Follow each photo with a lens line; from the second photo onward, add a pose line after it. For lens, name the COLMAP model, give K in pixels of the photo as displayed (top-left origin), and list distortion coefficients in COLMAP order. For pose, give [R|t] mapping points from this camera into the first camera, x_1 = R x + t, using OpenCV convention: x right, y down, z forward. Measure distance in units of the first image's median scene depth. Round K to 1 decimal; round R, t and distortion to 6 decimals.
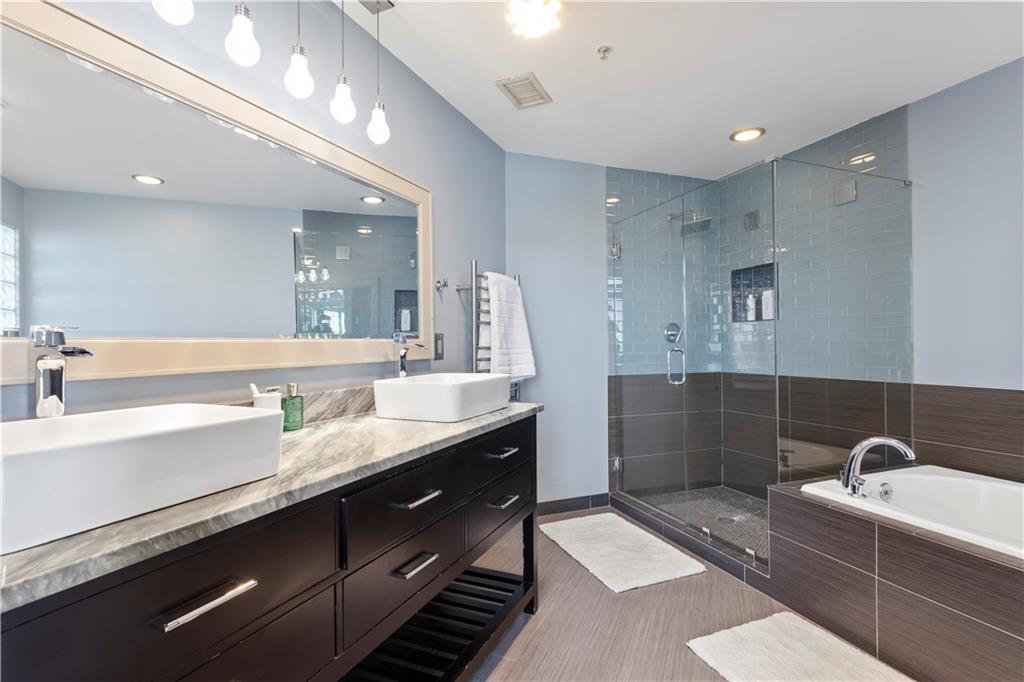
lens RADIAL K [[488.2, 0, 512.0], [0, 488.2, 341.0], [0, 0, 1]] dist [-0.000531, 0.000630]
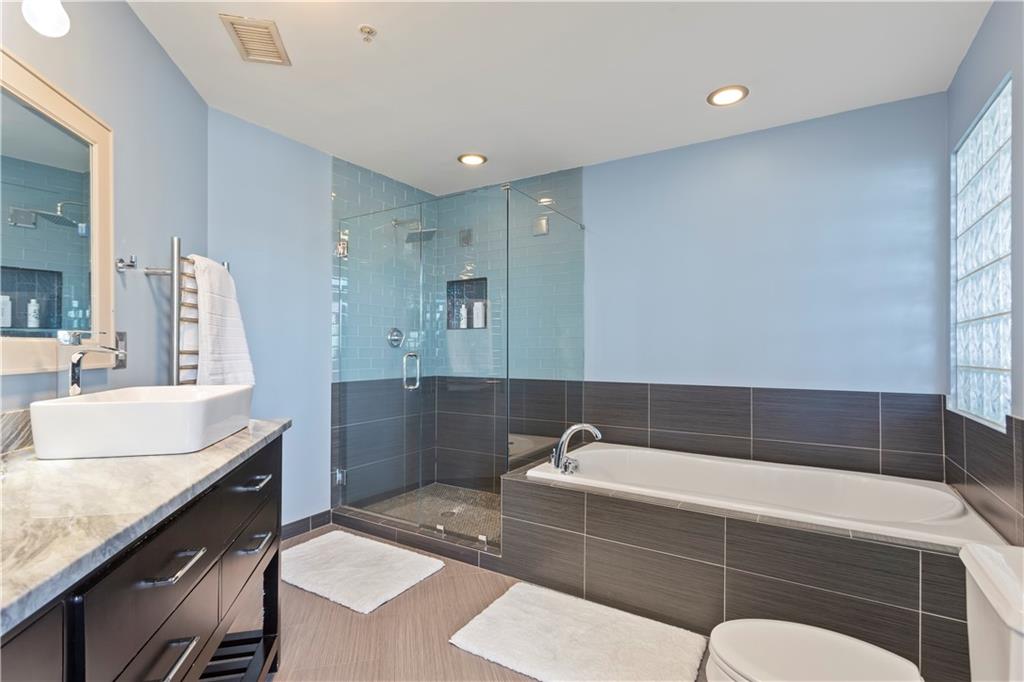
lens RADIAL K [[488.1, 0, 513.7], [0, 488.1, 346.6], [0, 0, 1]] dist [0.003675, 0.001106]
pose [[0.797224, 0.010962, 0.603585, -0.113946], [-0.011727, 0.999928, -0.002671, 0.001270], [-0.603570, -0.004949, 0.797294, 0.071408]]
